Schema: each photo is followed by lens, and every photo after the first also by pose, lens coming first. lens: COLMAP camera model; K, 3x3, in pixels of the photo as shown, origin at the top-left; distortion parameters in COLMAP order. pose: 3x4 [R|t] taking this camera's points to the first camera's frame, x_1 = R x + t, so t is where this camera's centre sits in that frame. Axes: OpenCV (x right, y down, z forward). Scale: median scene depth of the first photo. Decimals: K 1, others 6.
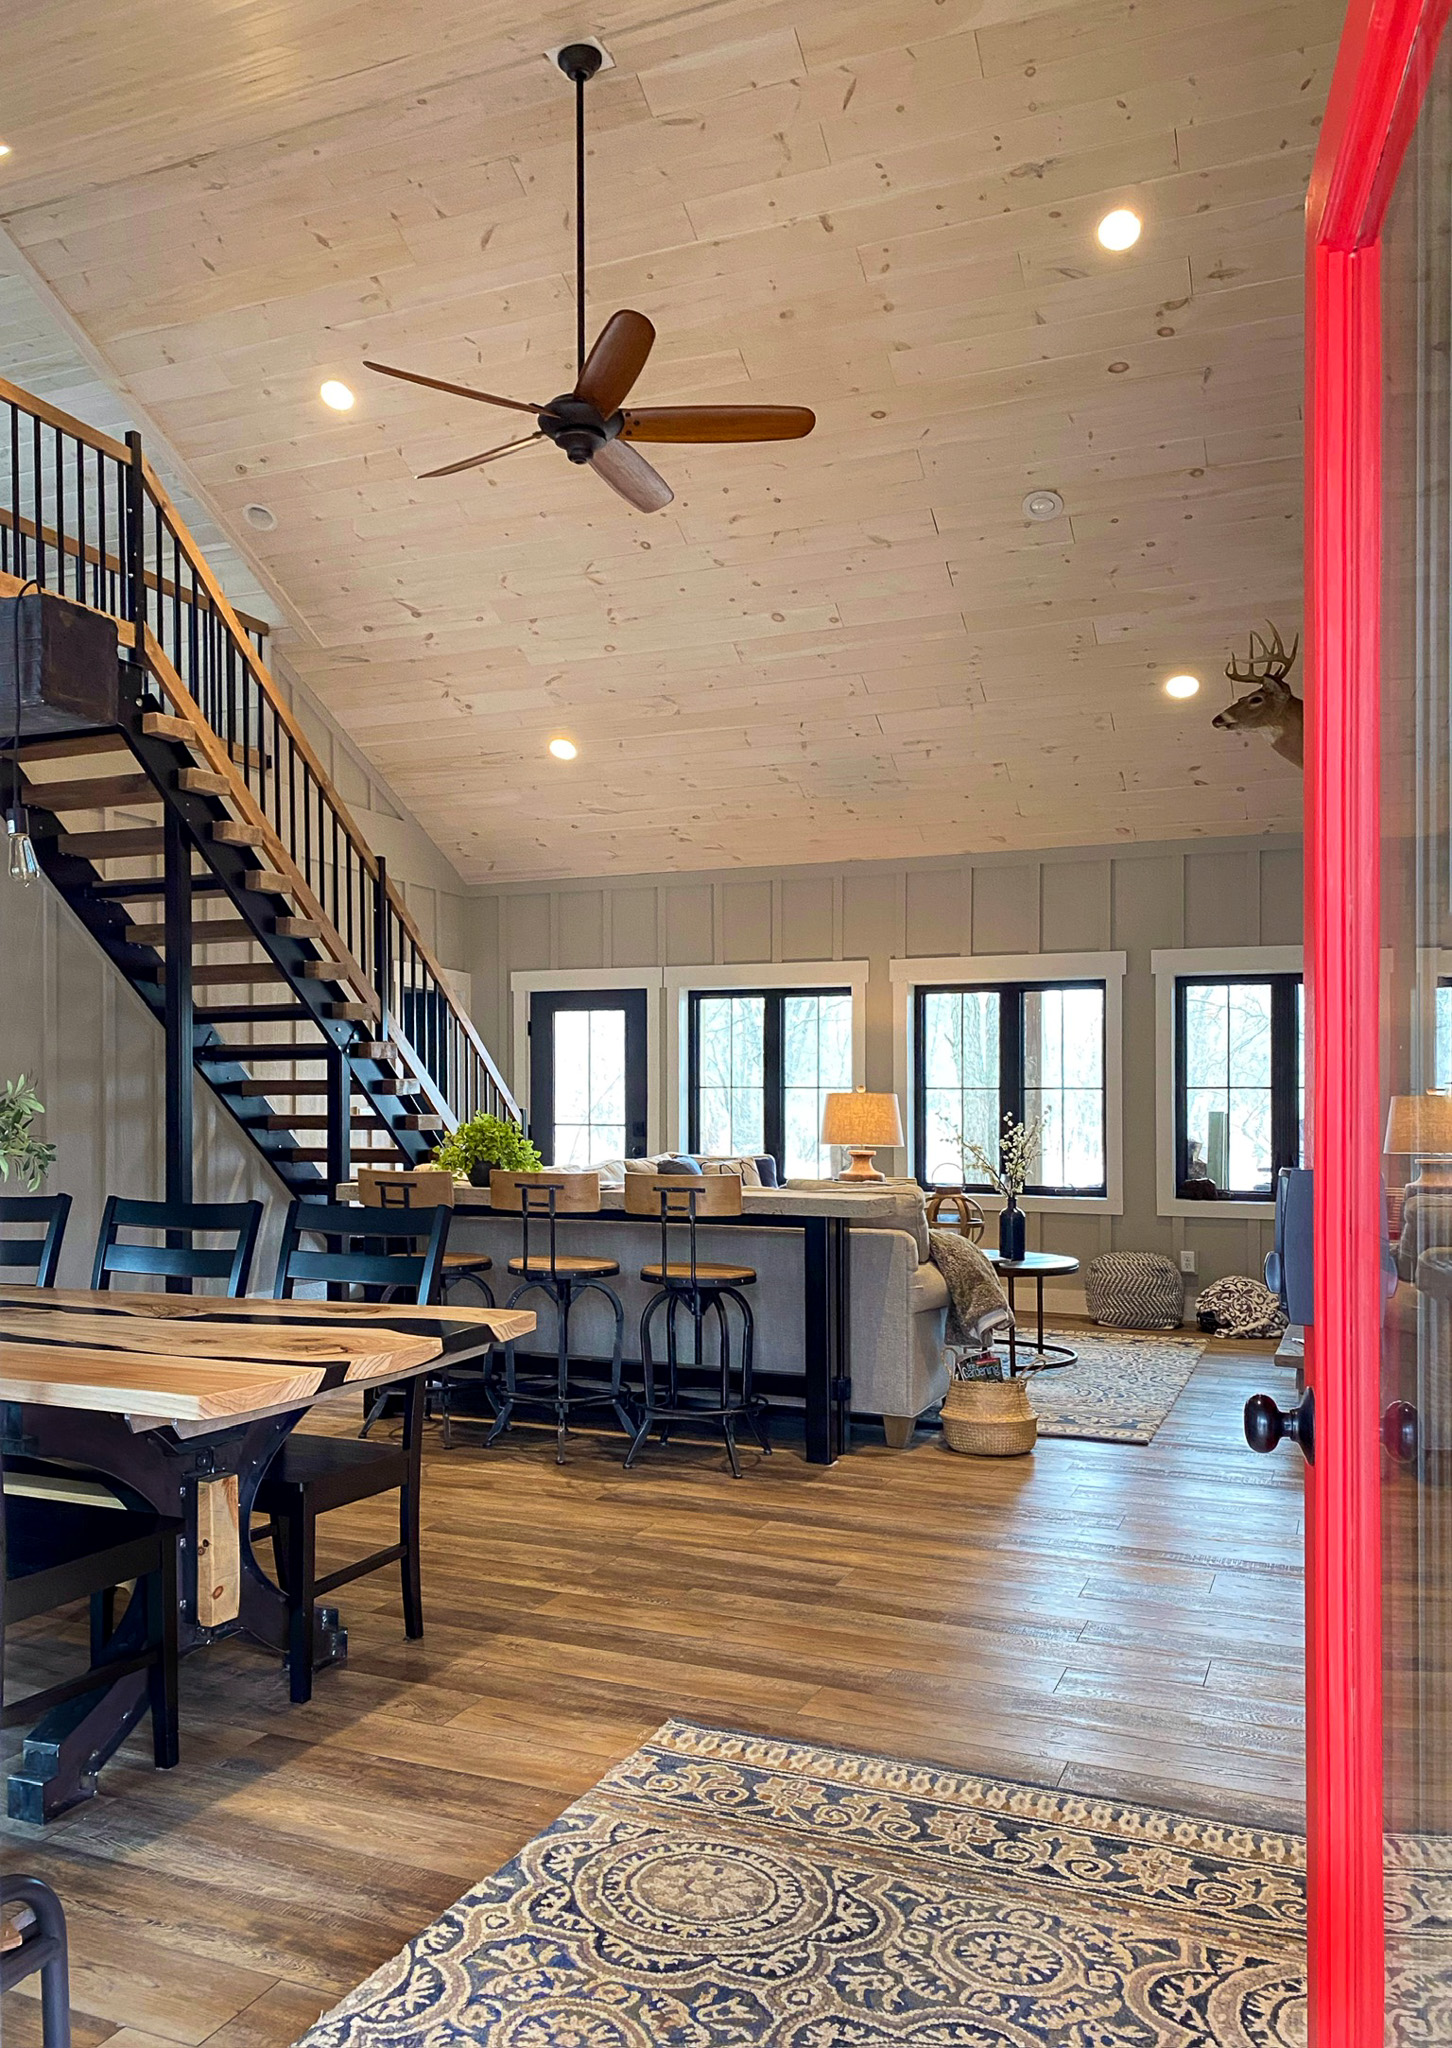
lens RADIAL K [[1538.2, 0, 725.1], [0, 1538.2, 1139.6], [0, 0, 1]] dist [0.002688, -0.000104]
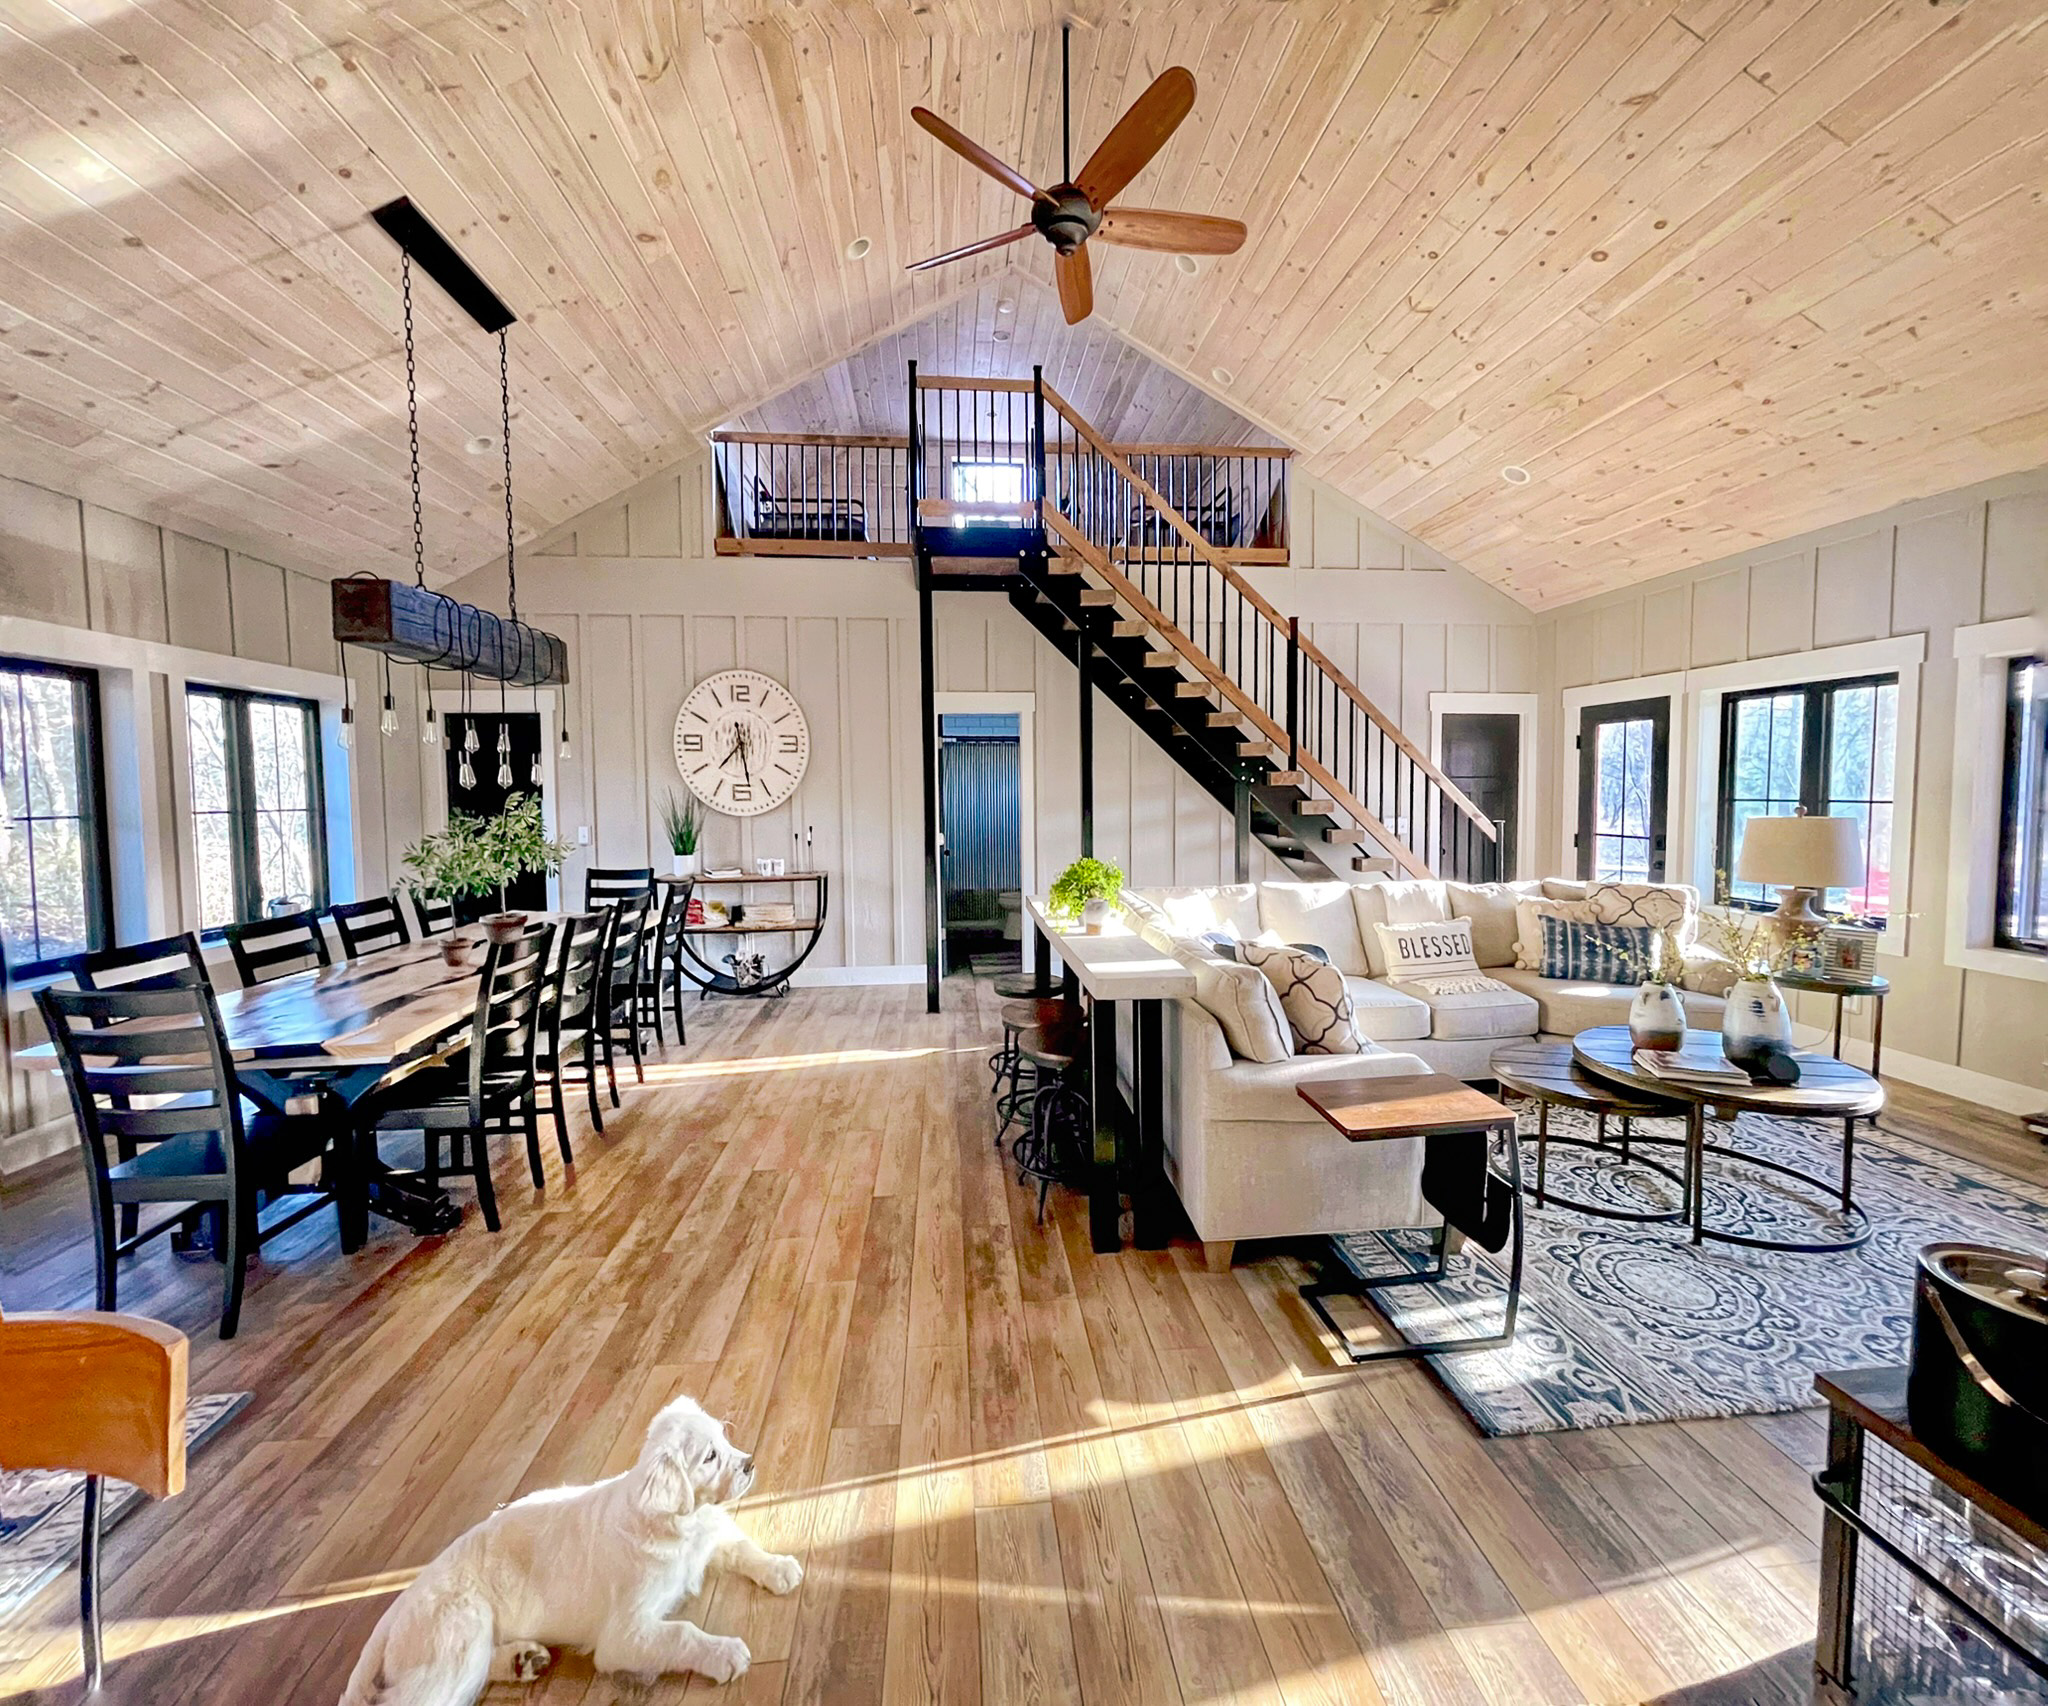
lens RADIAL K [[964.8, 0, 1024.0], [0, 964.8, 853.0], [0, 0, 1]] dist [-0.000143, 0.000233]
pose [[0.463706, 0.046968, -0.884744, 0.327413], [-0.001723, 0.998640, 0.052111, -0.035739], [0.885988, -0.022640, 0.463156, 0.414696]]
